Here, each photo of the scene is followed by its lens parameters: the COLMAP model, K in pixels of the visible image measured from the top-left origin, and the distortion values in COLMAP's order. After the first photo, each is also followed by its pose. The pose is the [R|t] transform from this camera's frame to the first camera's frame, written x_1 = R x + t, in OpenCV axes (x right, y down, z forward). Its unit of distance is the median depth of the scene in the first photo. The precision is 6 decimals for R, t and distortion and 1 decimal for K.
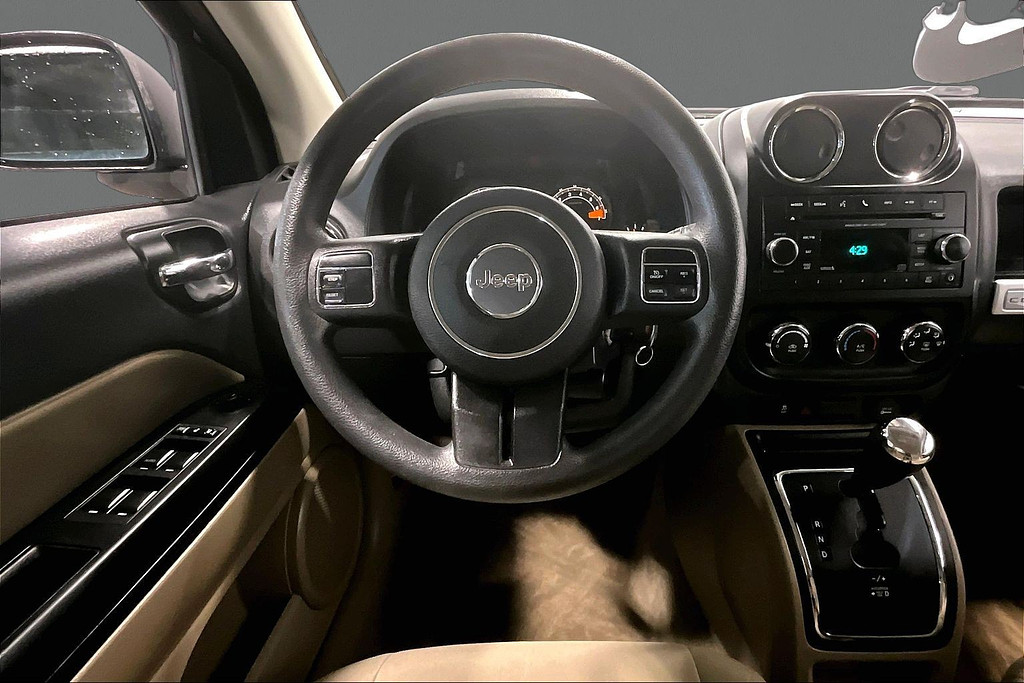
lens RADIAL K [[488.7, 0, 554.5], [0, 488.7, 343.4], [0, 0, 1]] dist [0.001152, 0.000202]
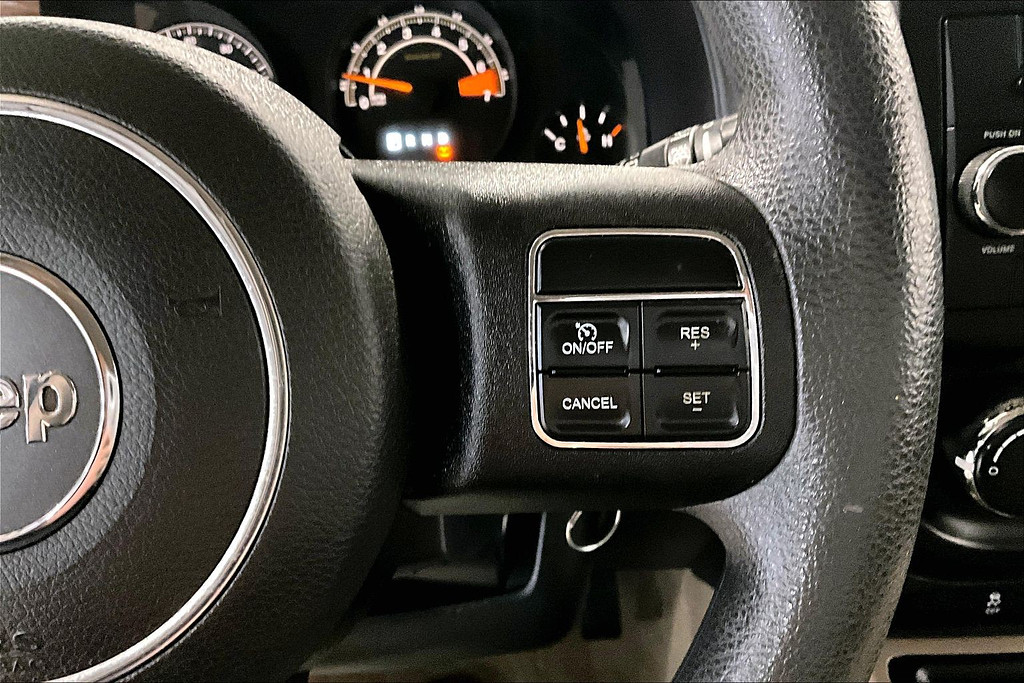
lens RADIAL K [[832.1, 0, 503.7], [0, 832.1, 338.8], [0, 0, 1]] dist [0.106350, -0.244932]
pose [[0.999194, -0.039346, -0.008000, 0.132778], [0.039711, 0.997842, 0.052296, -0.131024], [0.005925, -0.052571, 0.998600, 0.442757]]
